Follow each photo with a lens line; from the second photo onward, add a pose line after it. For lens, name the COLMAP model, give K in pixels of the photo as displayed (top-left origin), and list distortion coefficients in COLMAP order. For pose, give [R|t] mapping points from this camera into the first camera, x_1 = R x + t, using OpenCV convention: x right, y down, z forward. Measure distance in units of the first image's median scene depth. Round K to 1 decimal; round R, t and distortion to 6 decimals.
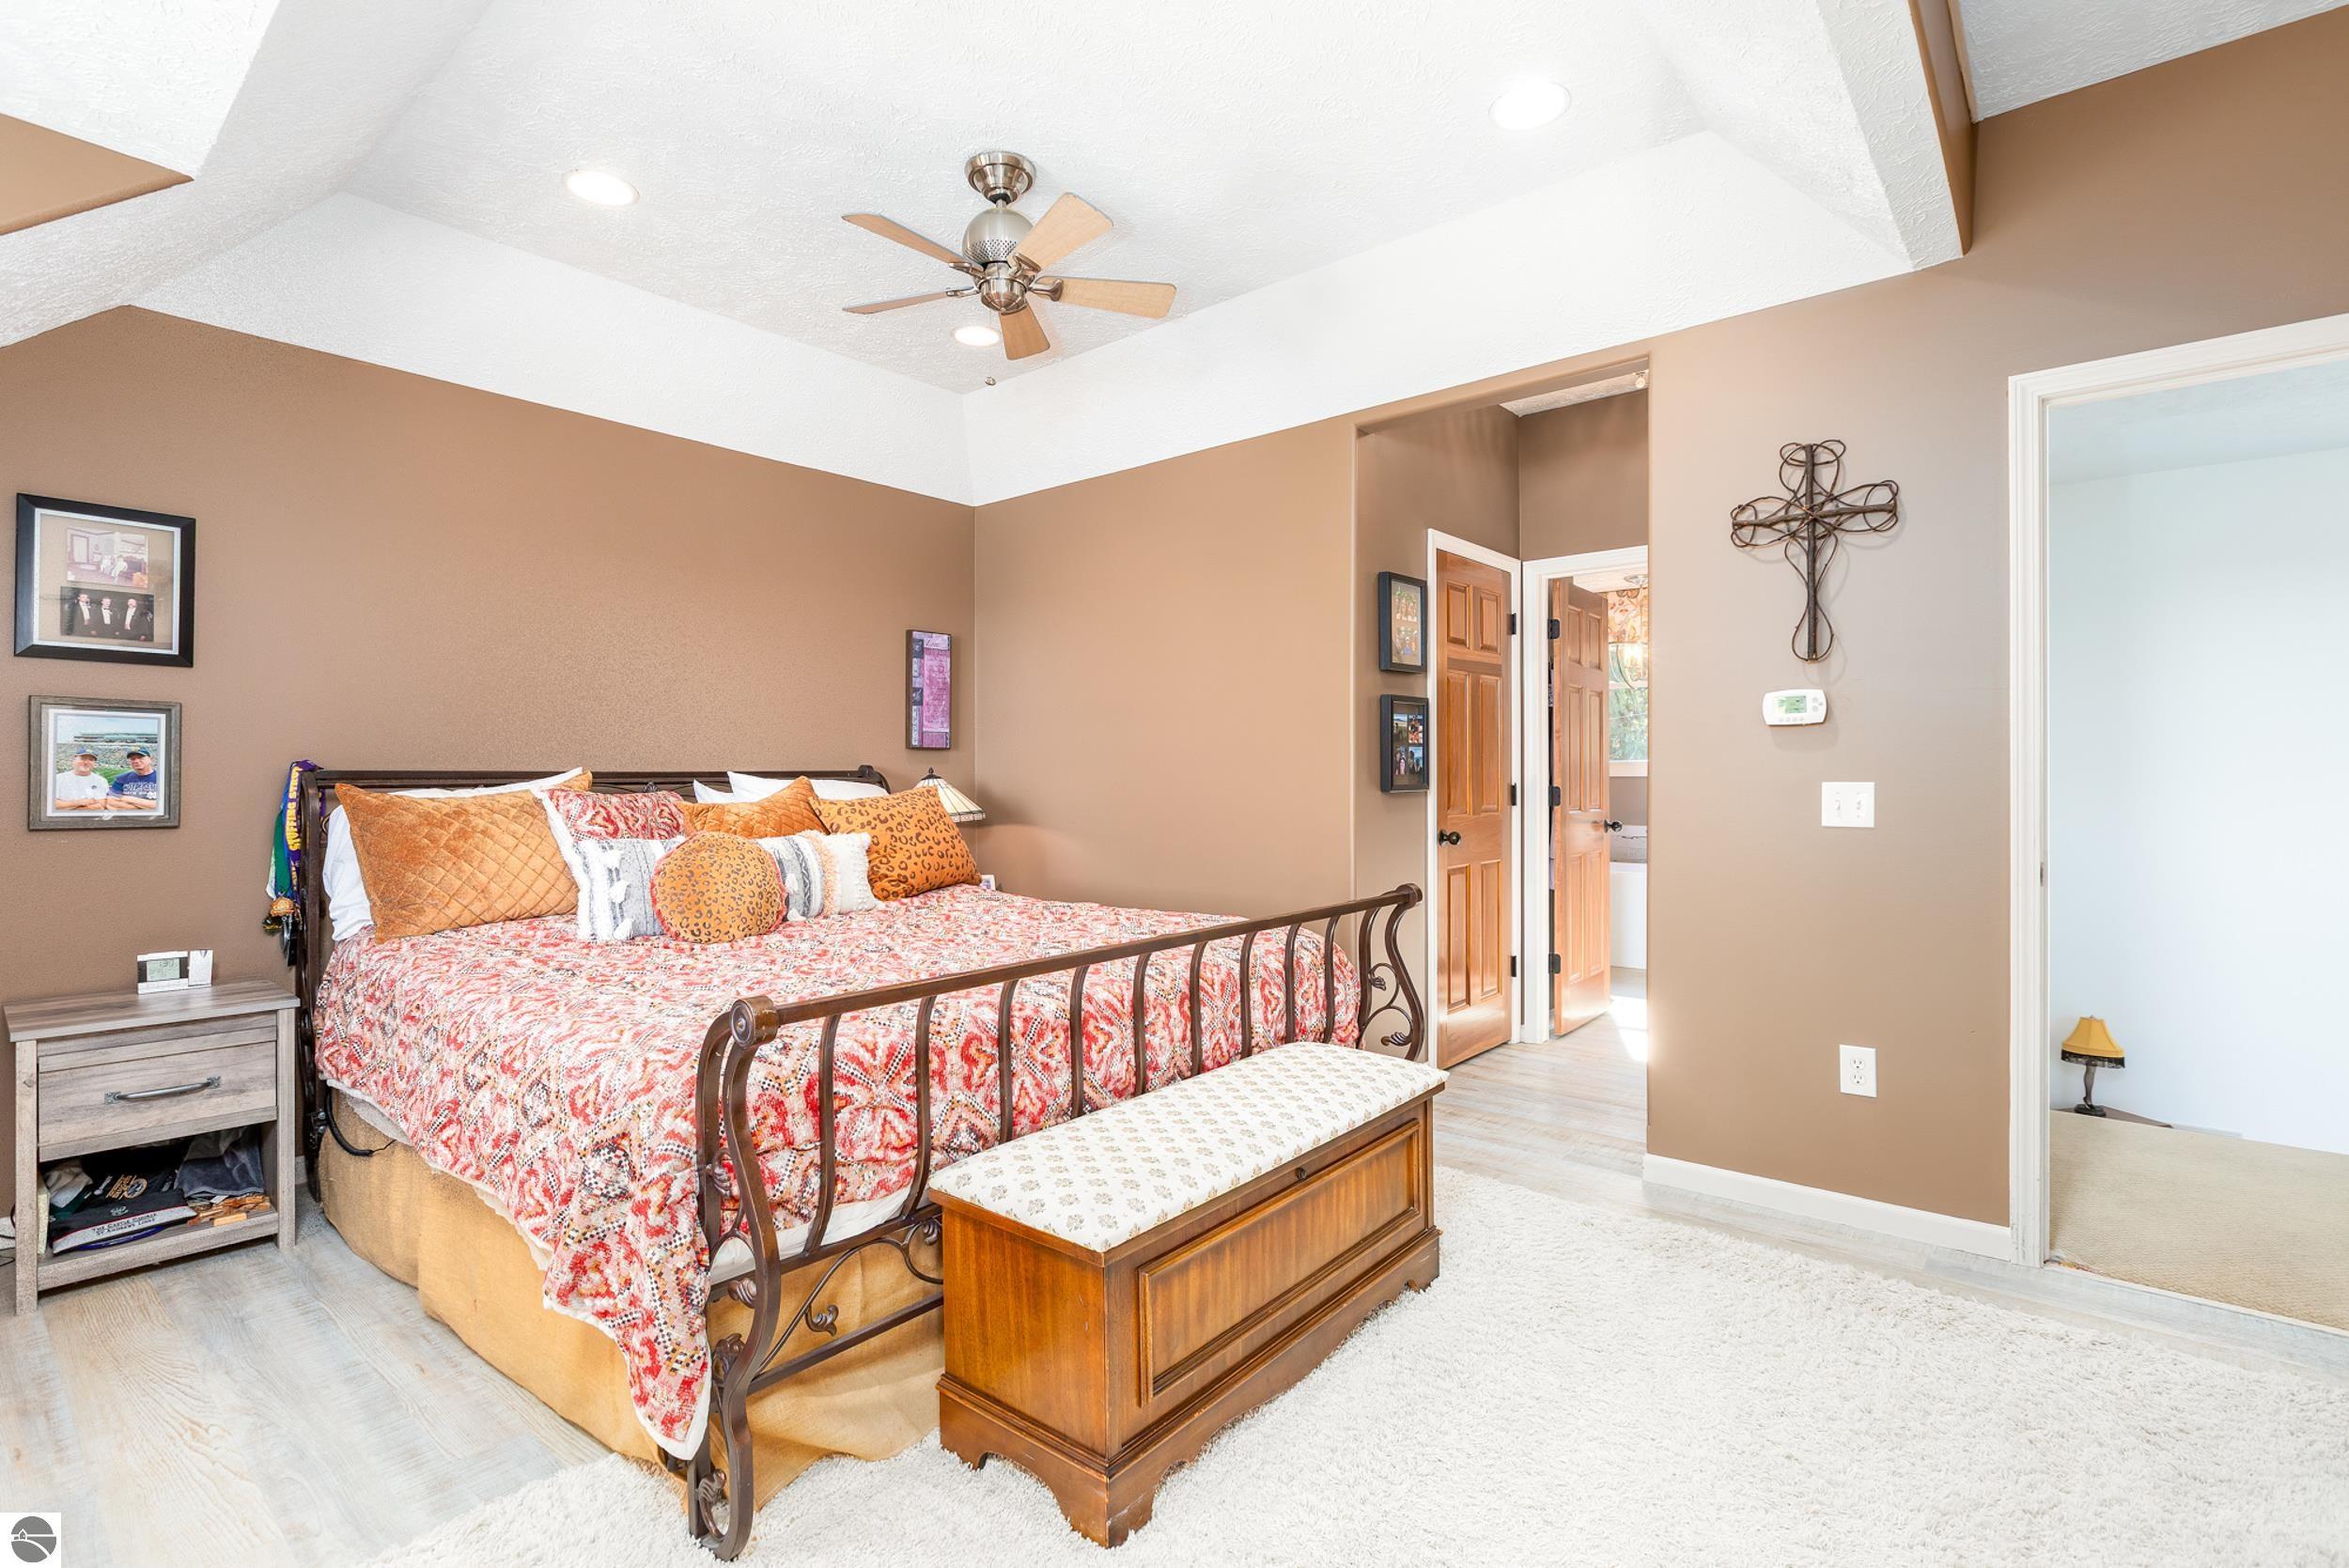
lens RADIAL K [[1082.8, 0, 1182.5], [0, 1082.8, 771.9], [0, 0, 1]] dist [-0.016846, 0.000045]
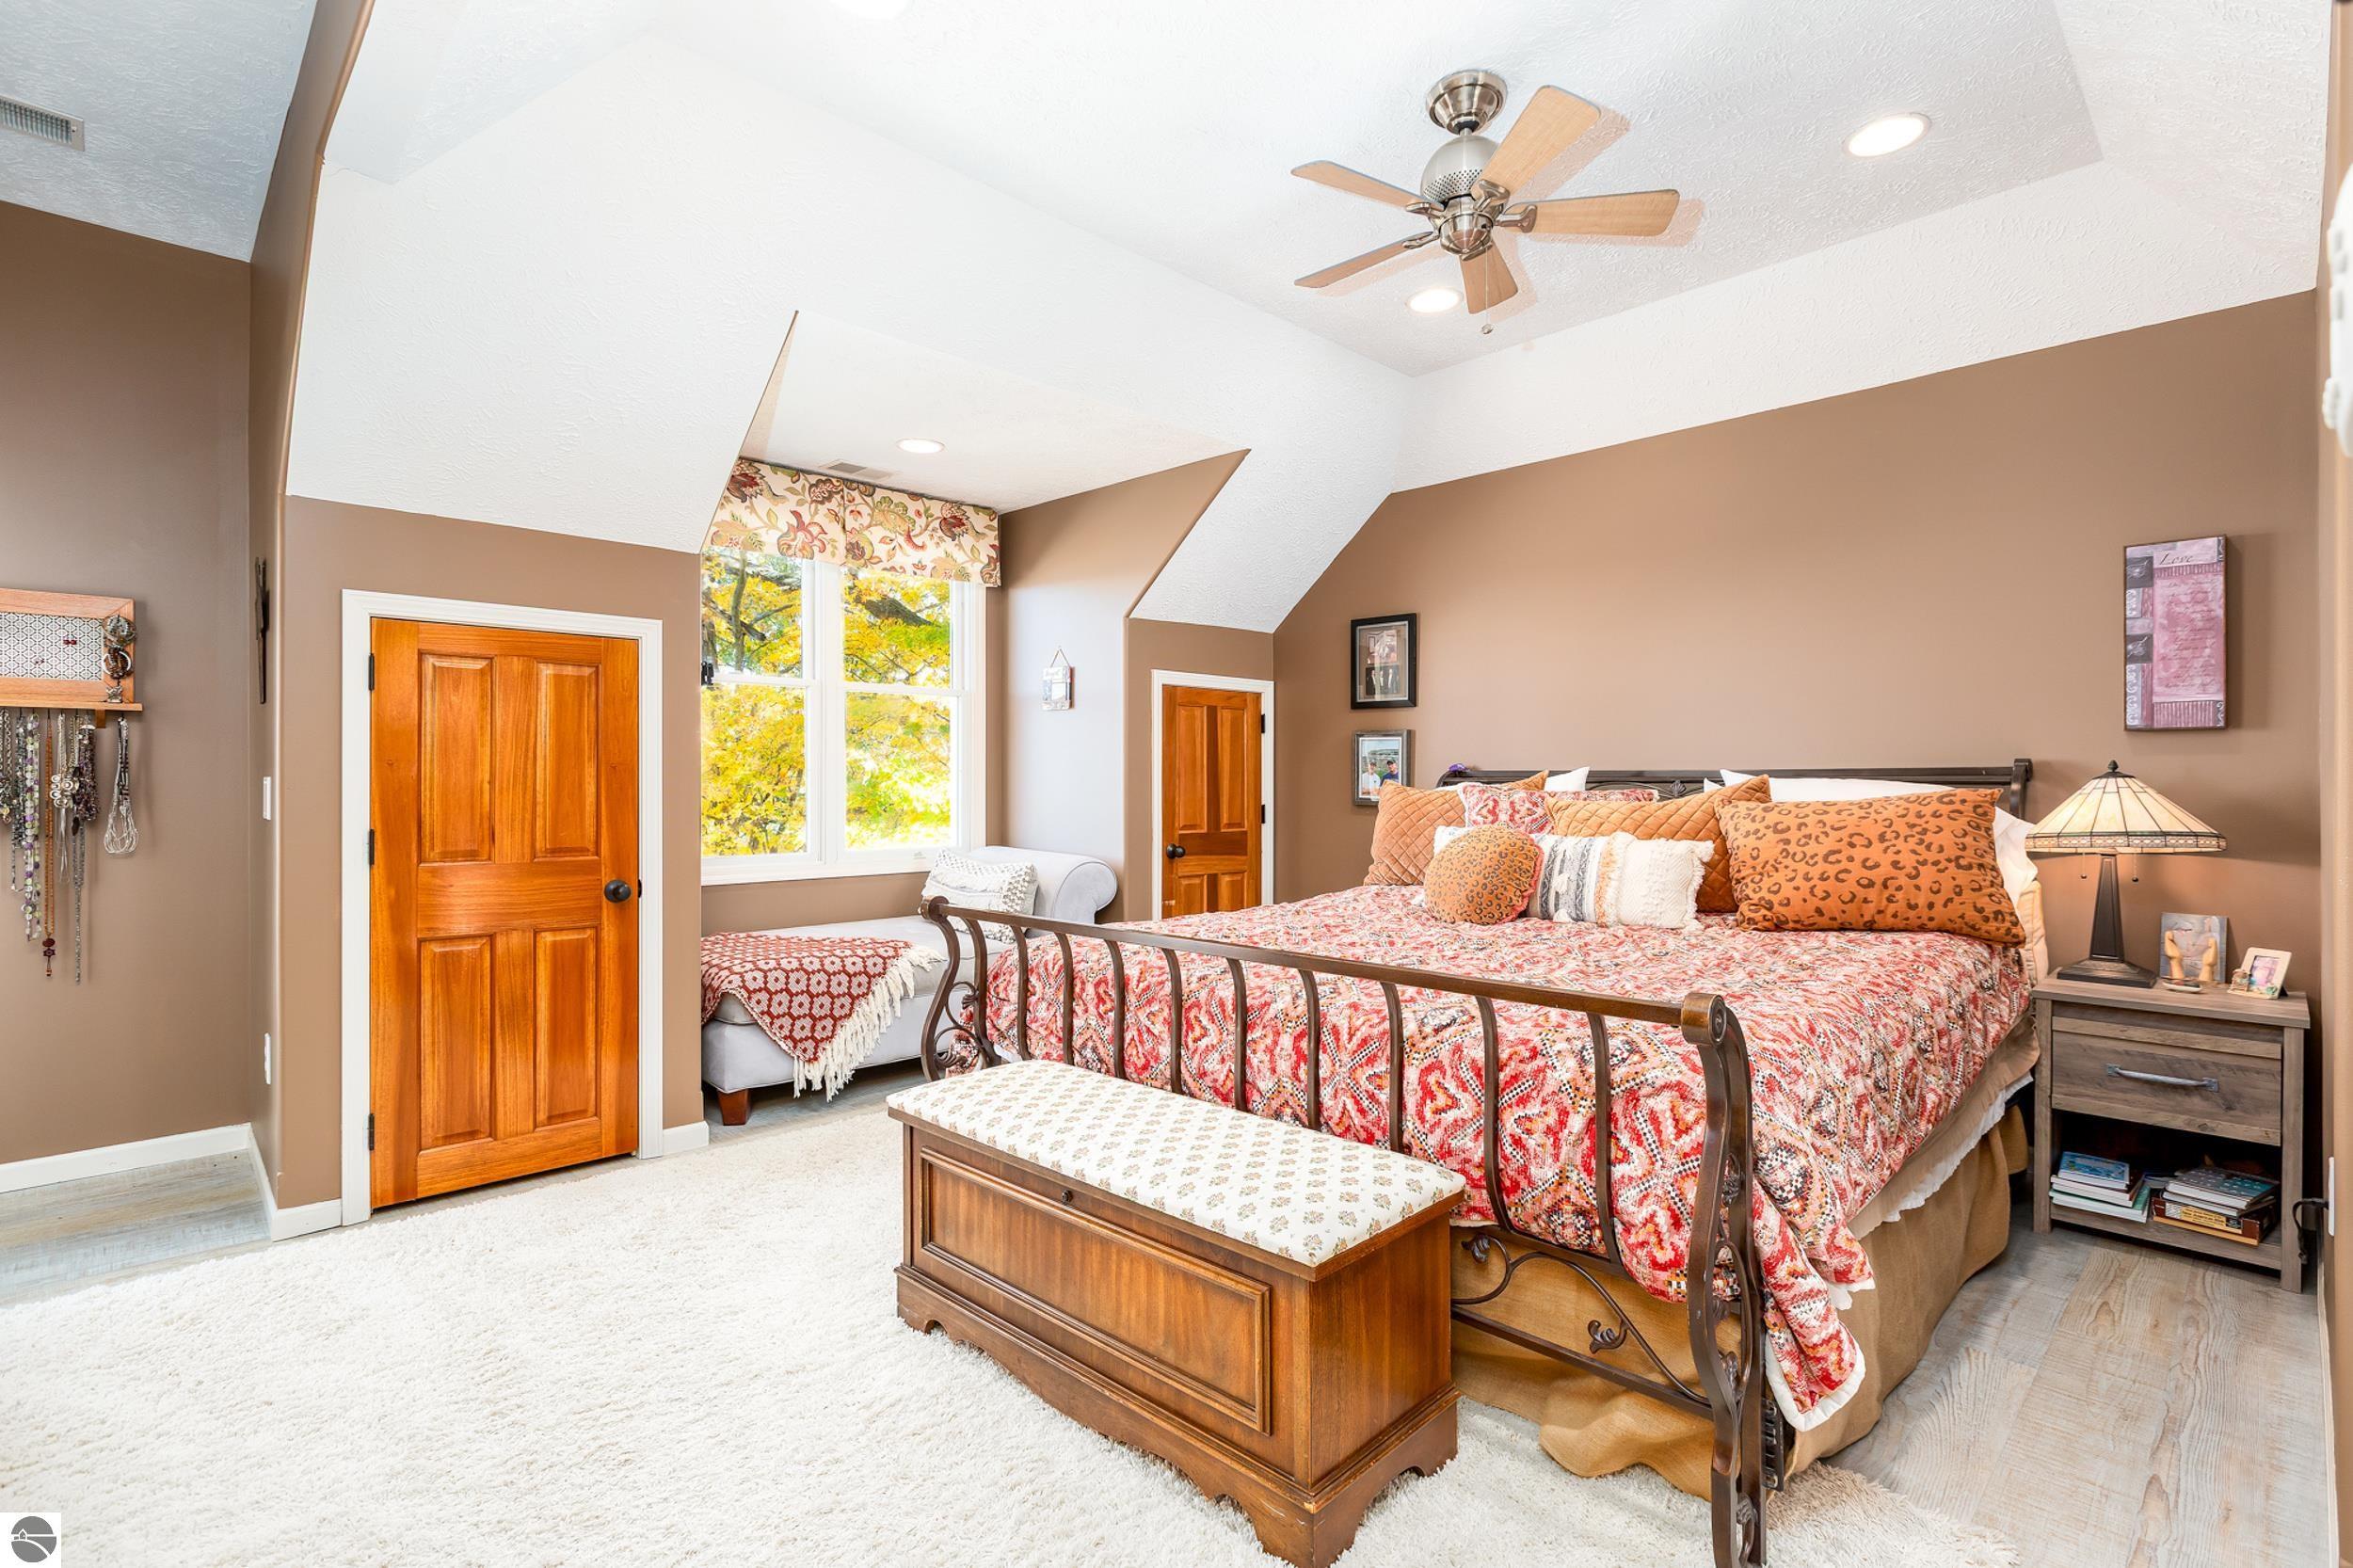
lens RADIAL K [[1084.7, 0, 1184.5], [0, 1084.7, 771.9], [0, 0, 1]] dist [-0.016846, 0.000045]
pose [[-0.097022, -0.006275, -0.995262, 0.747707], [0.003454, 0.999972, -0.006642, 0.008711], [0.995276, -0.004082, -0.096998, 0.862990]]
